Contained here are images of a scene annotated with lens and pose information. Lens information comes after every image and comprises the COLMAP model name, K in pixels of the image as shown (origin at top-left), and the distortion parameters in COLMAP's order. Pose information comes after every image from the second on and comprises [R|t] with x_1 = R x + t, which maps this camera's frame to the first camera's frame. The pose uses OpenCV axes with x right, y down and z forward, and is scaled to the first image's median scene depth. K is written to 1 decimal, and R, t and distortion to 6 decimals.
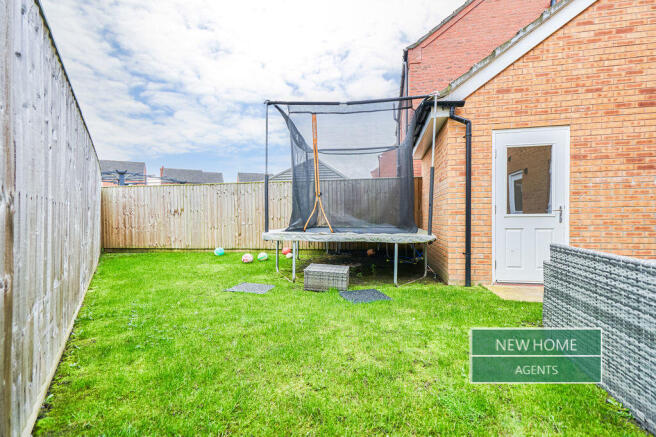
lens RADIAL K [[302.2, 0, 325.4], [0, 302.2, 212.6], [0, 0, 1]] dist [0.023685, 0.000163]
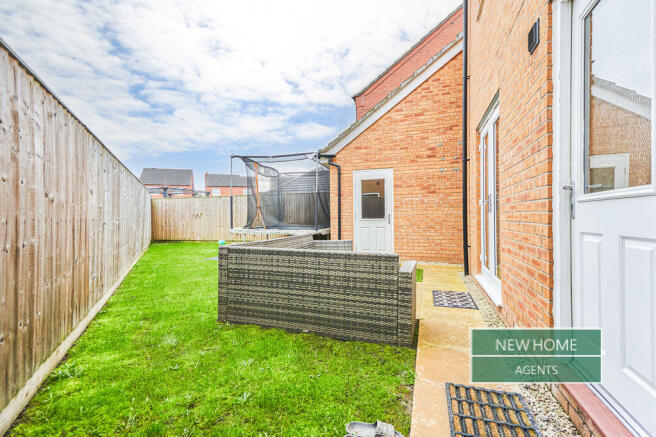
lens RADIAL K [[302.2, 0, 325.4], [0, 302.2, 212.6], [0, 0, 1]] dist [0.023685, 0.000163]
pose [[0.990924, -0.004487, -0.134351, 0.623229], [0.004941, 0.999983, 0.003049, -0.036239], [0.134335, -0.003686, 0.990929, -0.728662]]
